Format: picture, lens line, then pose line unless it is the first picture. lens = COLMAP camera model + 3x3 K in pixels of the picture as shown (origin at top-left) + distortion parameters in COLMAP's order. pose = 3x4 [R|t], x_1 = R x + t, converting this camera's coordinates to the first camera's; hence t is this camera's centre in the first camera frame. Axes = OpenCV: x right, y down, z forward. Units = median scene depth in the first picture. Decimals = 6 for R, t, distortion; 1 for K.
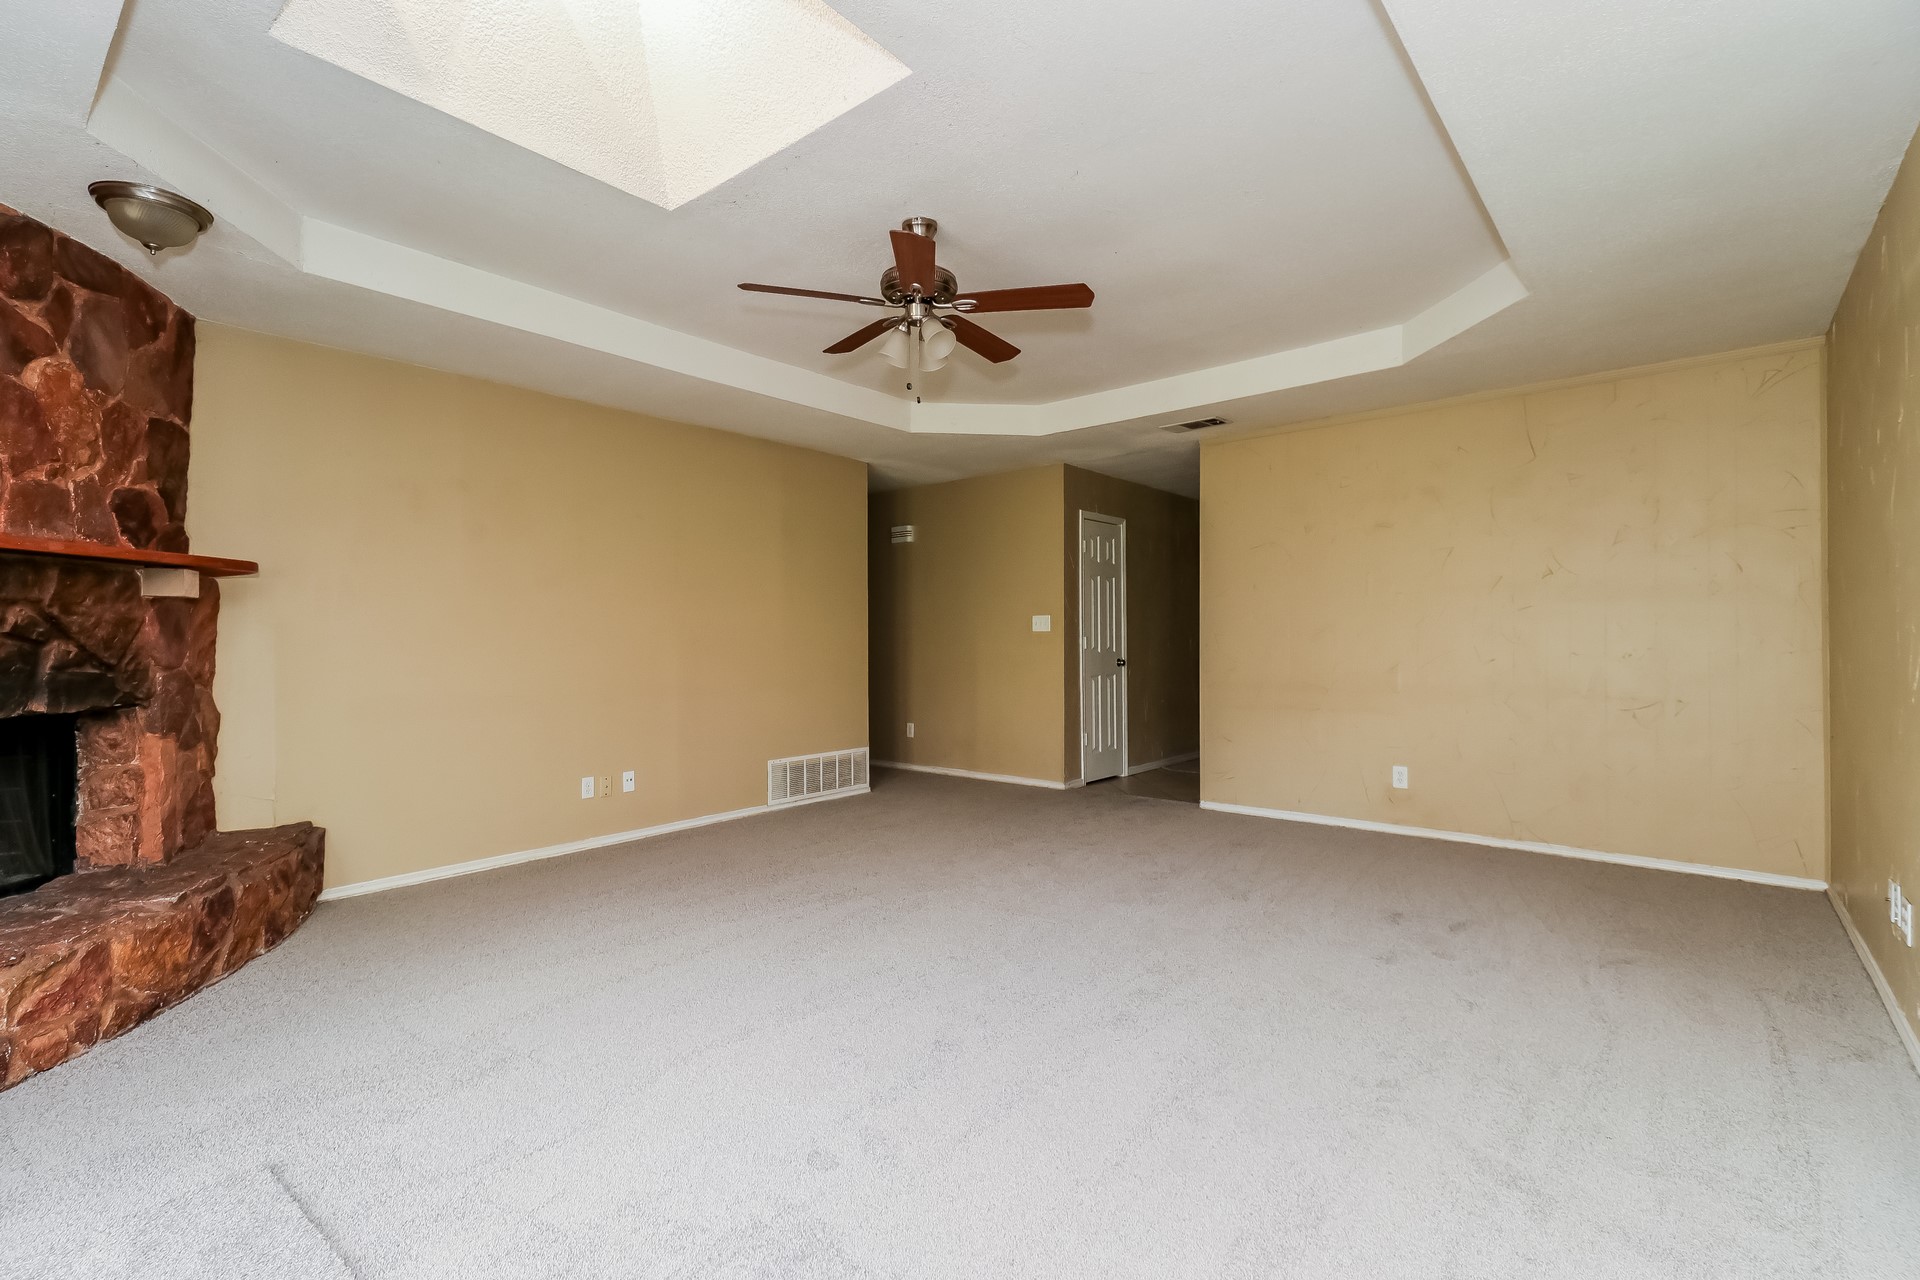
lens RADIAL K [[848.6, 0, 960.0], [0, 848.6, 640.0], [0, 0, 1]] dist [0.001512, -0.008572]
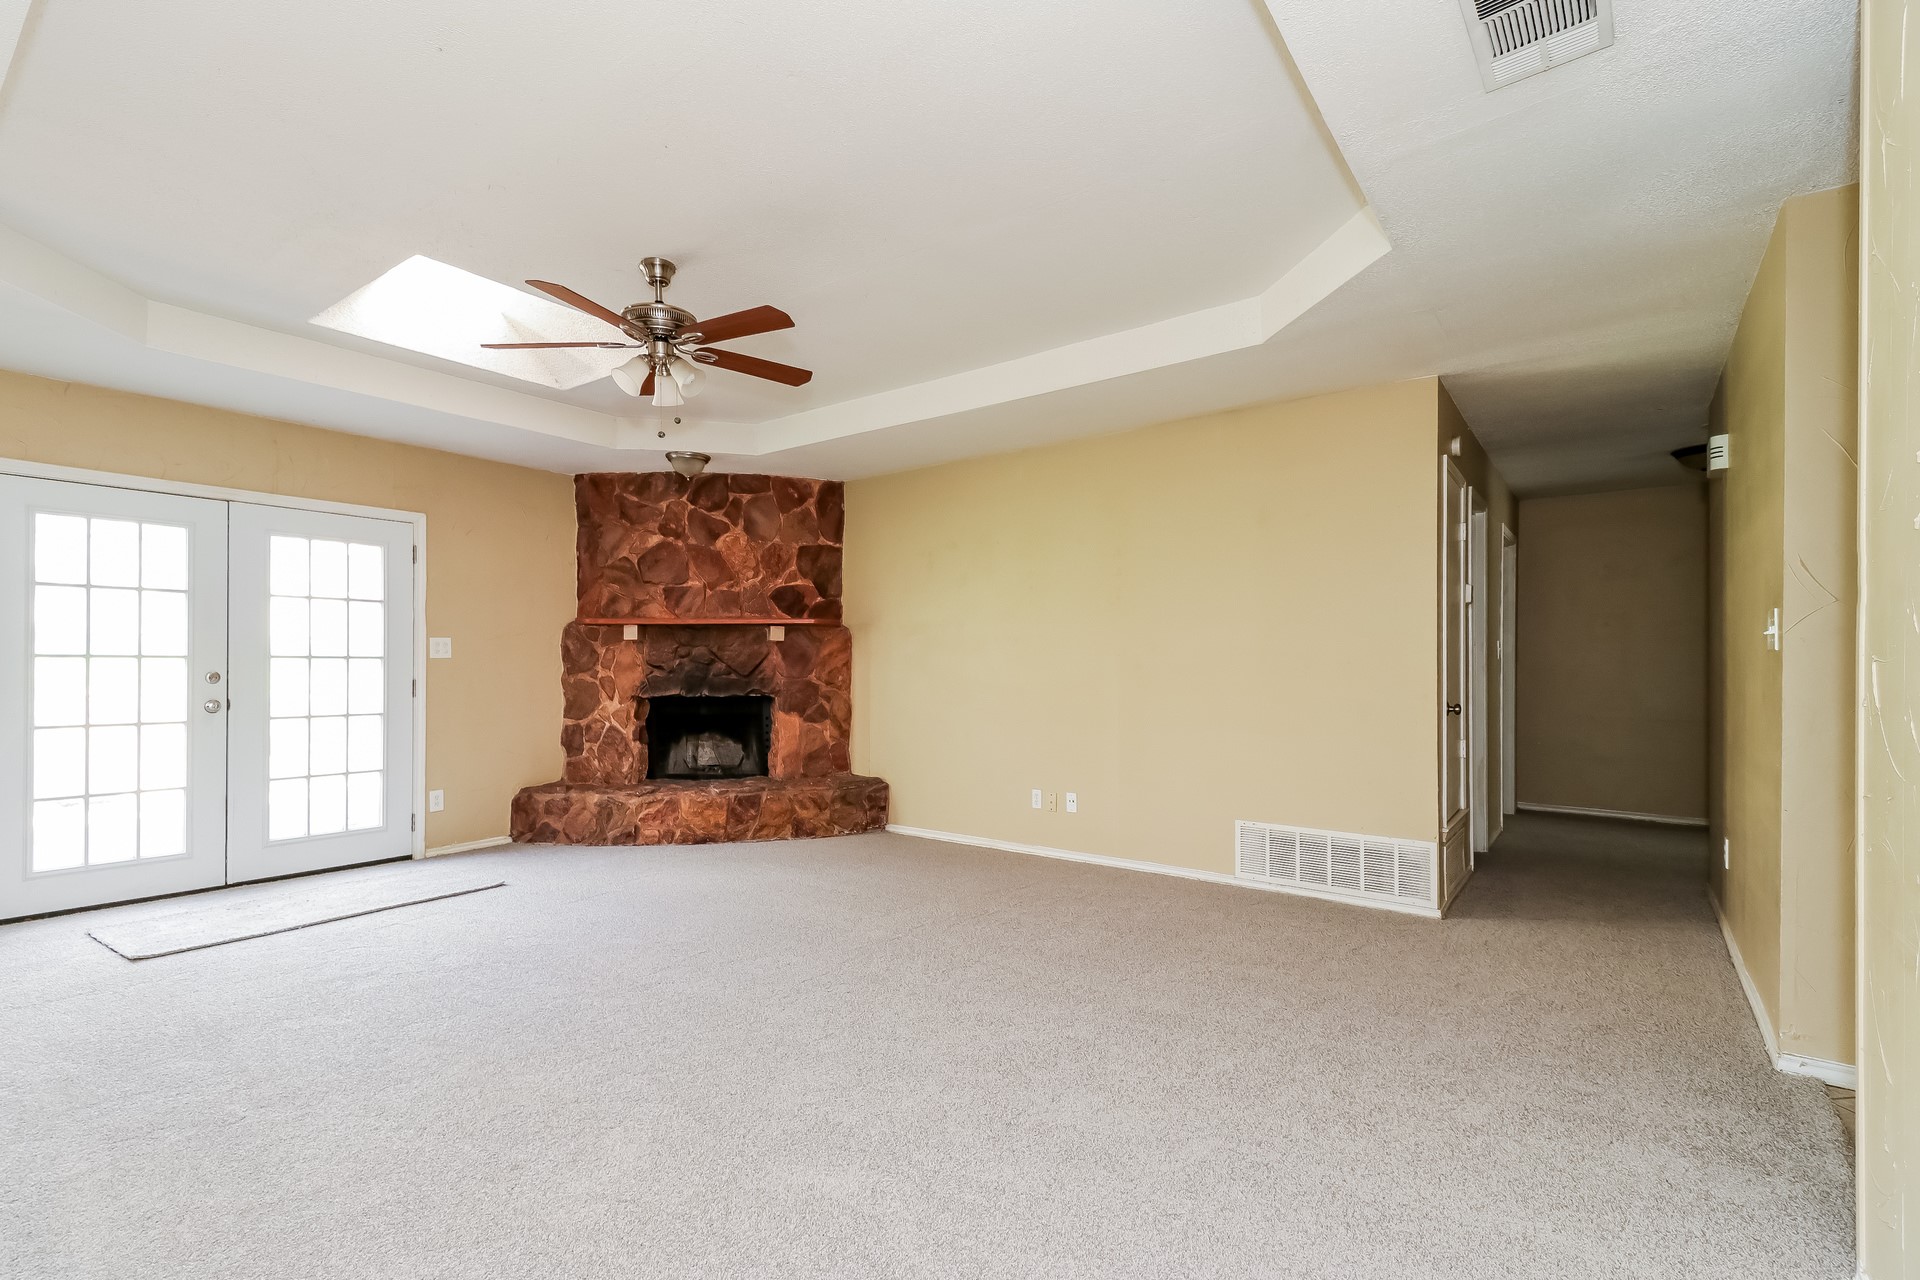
lens RADIAL K [[825.7, 0, 959.2], [0, 825.7, 660.0], [0, 0, 1]] dist [0.001556, -0.000036]
pose [[0.065277, -0.001215, -0.997866, 1.027008], [-0.004831, 0.999987, -0.001534, -0.006120], [0.997855, 0.004921, 0.065270, 1.371127]]
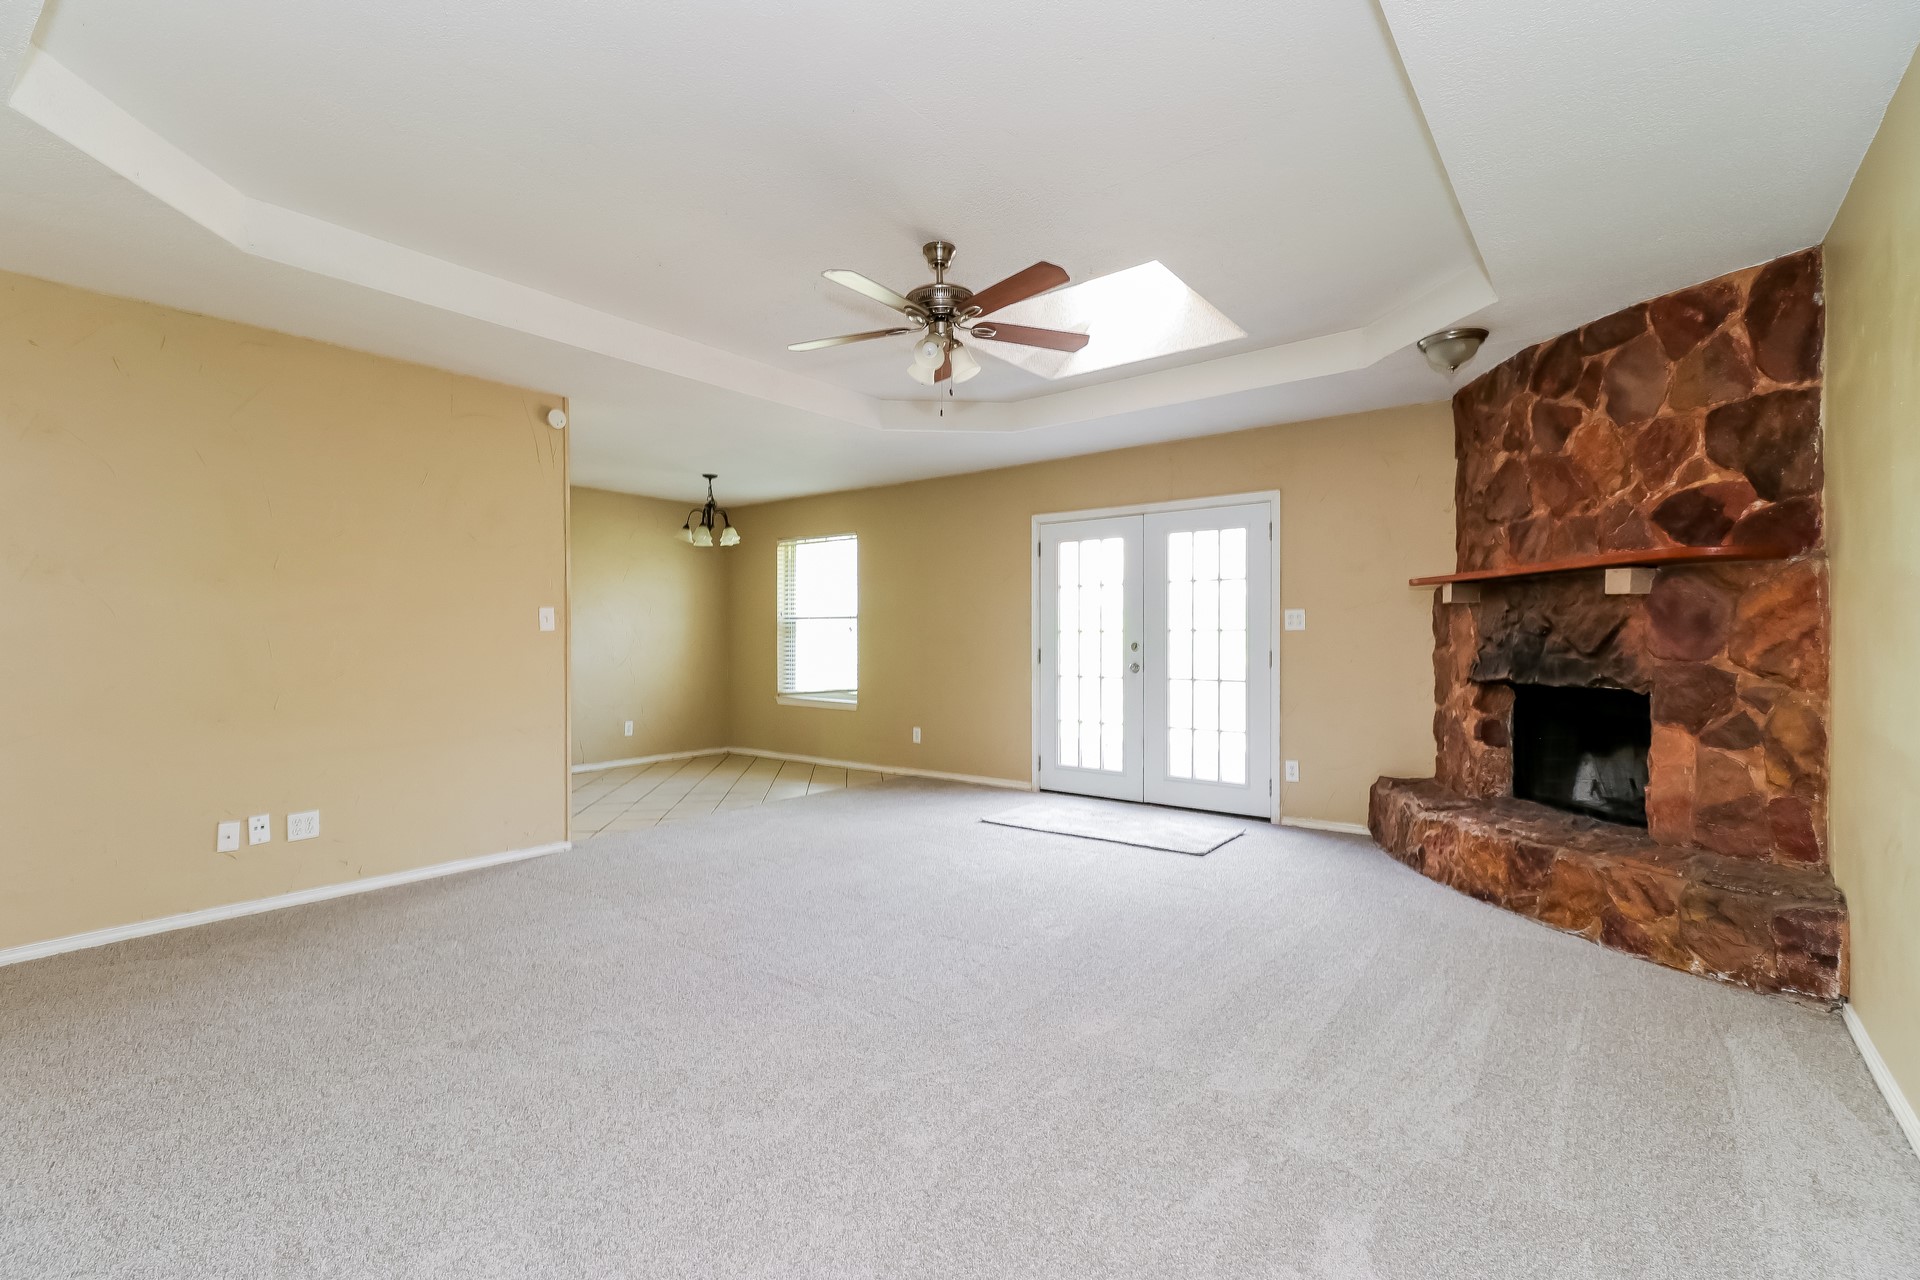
lens RADIAL K [[848.6, 0, 960.0], [0, 848.6, 640.0], [0, 0, 1]] dist [0.001512, -0.008572]
pose [[-0.998795, 0.003036, -0.048976, -0.019039], [0.002714, 0.999974, 0.006648, 0.000164], [0.048995, 0.006507, -0.998778, 2.172431]]
